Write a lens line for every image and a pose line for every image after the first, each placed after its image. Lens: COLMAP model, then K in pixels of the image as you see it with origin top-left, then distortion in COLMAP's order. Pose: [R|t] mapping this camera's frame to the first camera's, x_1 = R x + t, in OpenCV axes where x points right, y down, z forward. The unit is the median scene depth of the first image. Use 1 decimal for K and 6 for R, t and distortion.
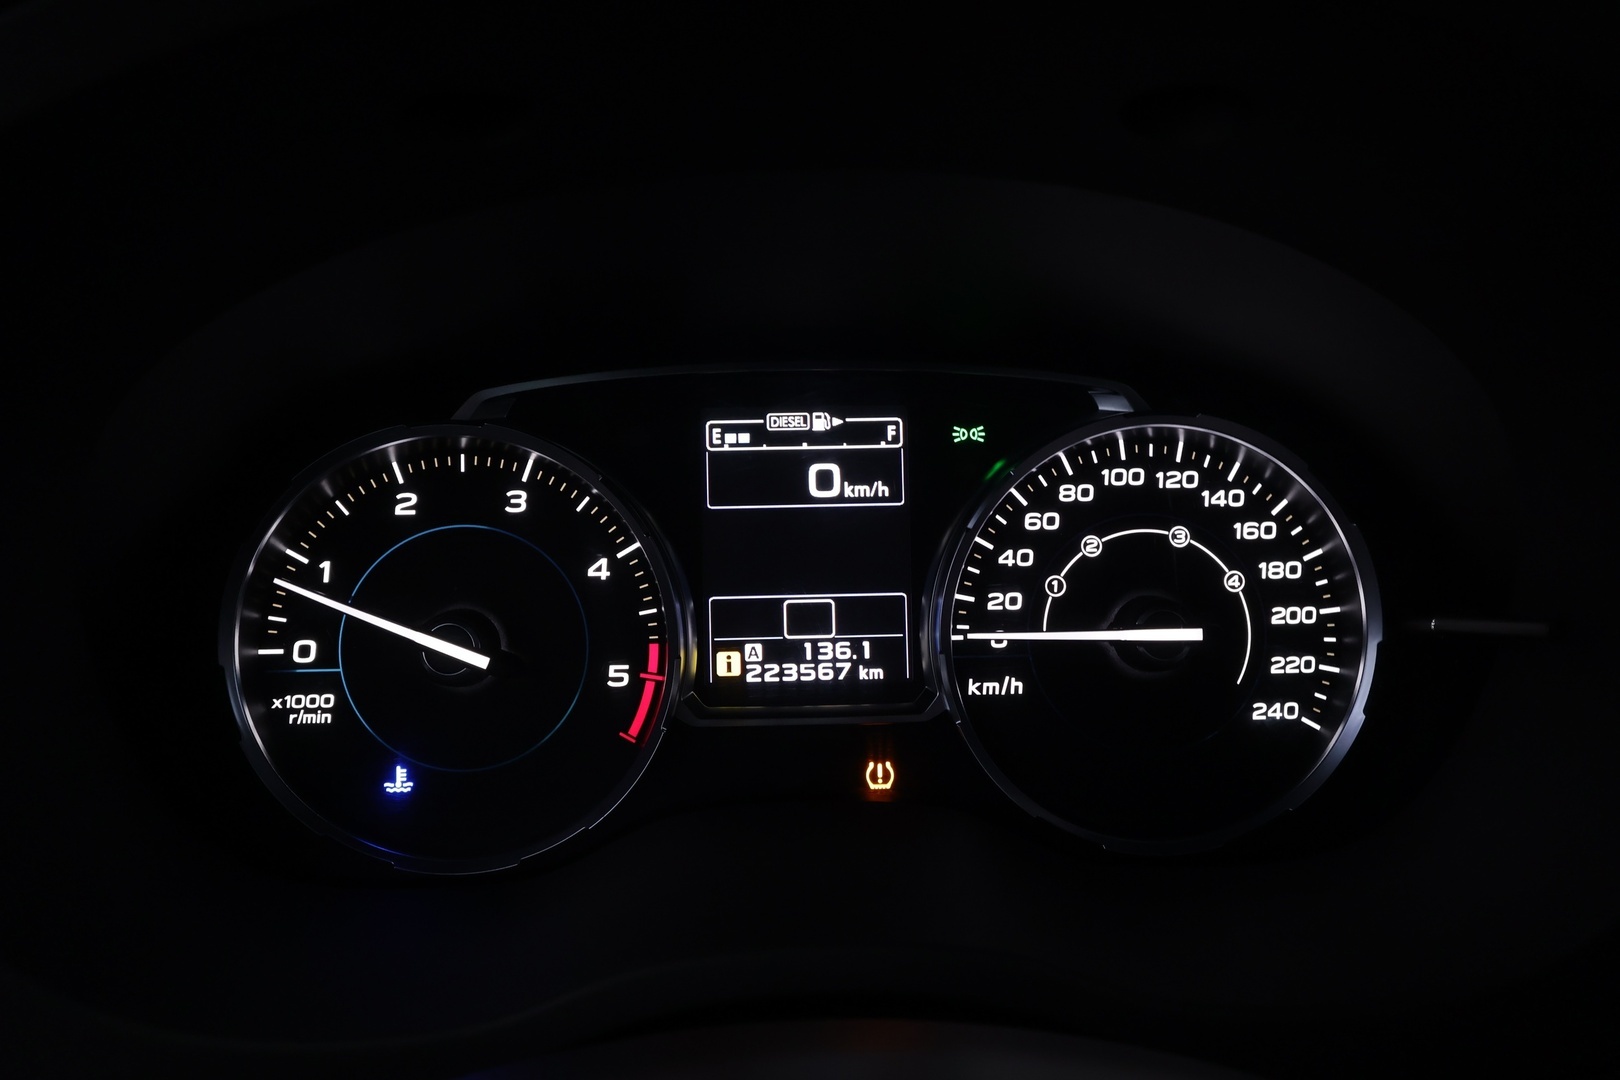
lens RADIAL K [[1361.6, 0, 808.8], [0, 1361.6, 540.5], [0, 0, 1]] dist [0.007401, 0.000524]
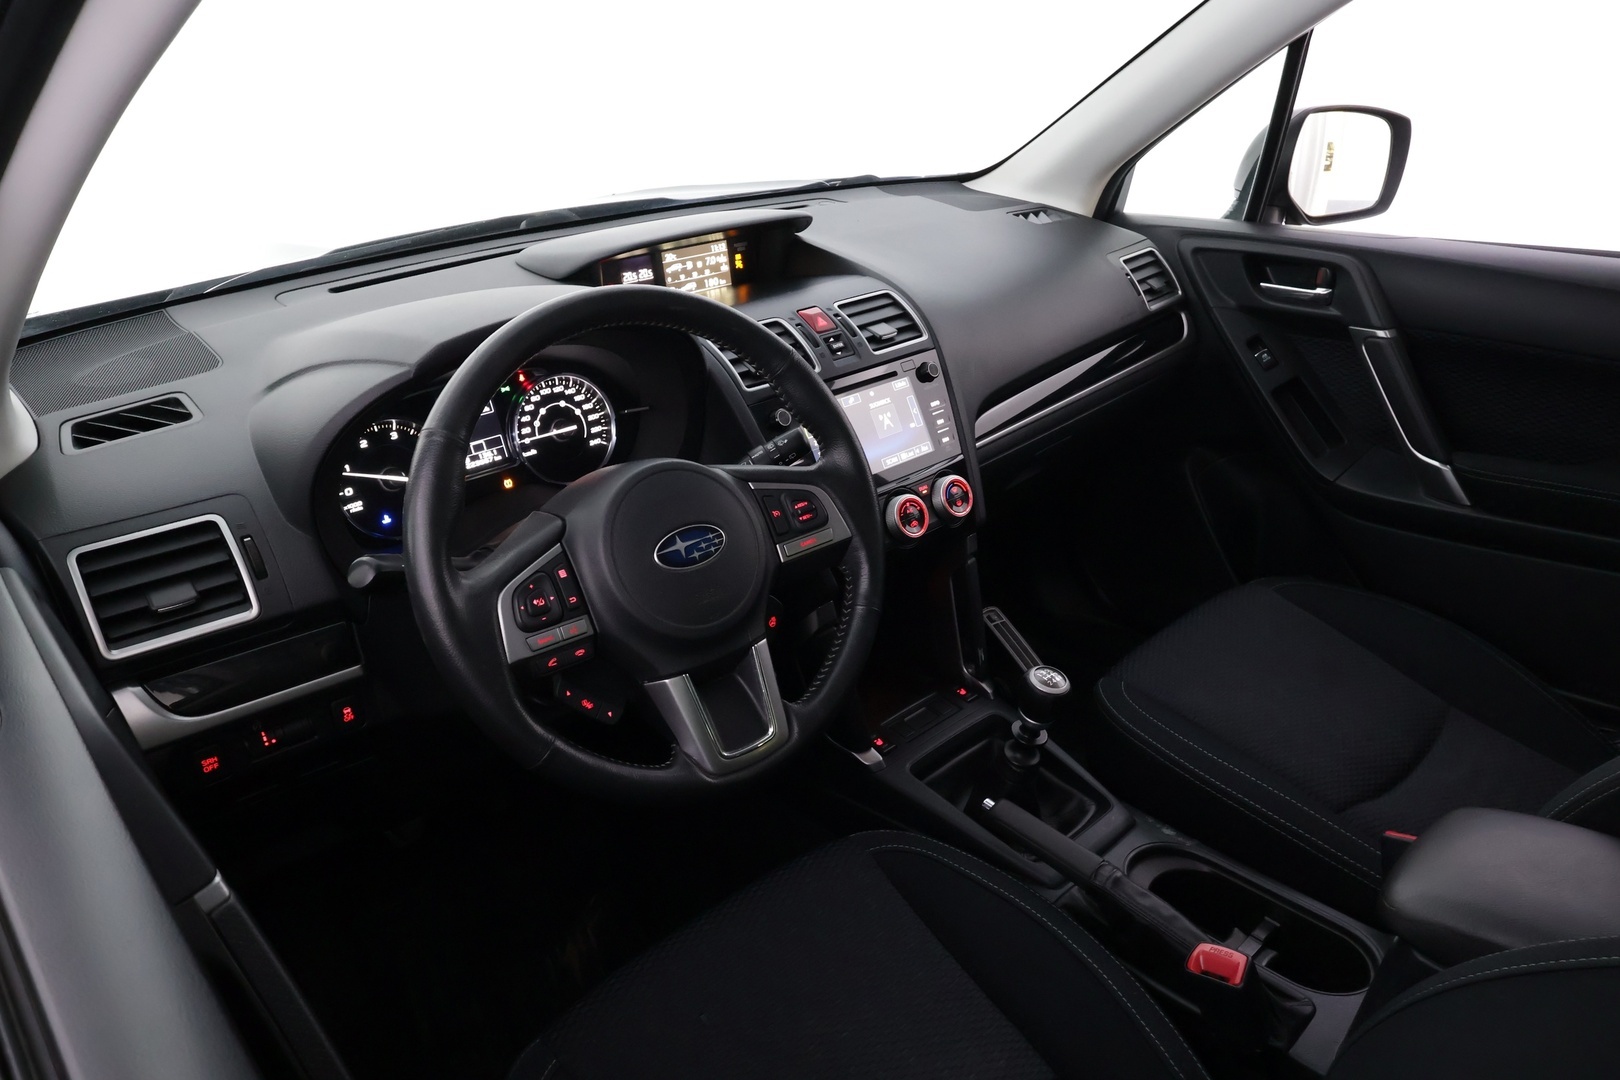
lens RADIAL K [[1121.4, 0, 808.7], [0, 1121.4, 540.0], [0, 0, 1]] dist [-0.003221, -0.000405]
pose [[0.772503, -0.291267, 0.564273, -1.092086], [0.207813, 0.955629, 0.208776, -0.151688], [-0.600045, -0.044017, 0.798755, -1.967398]]
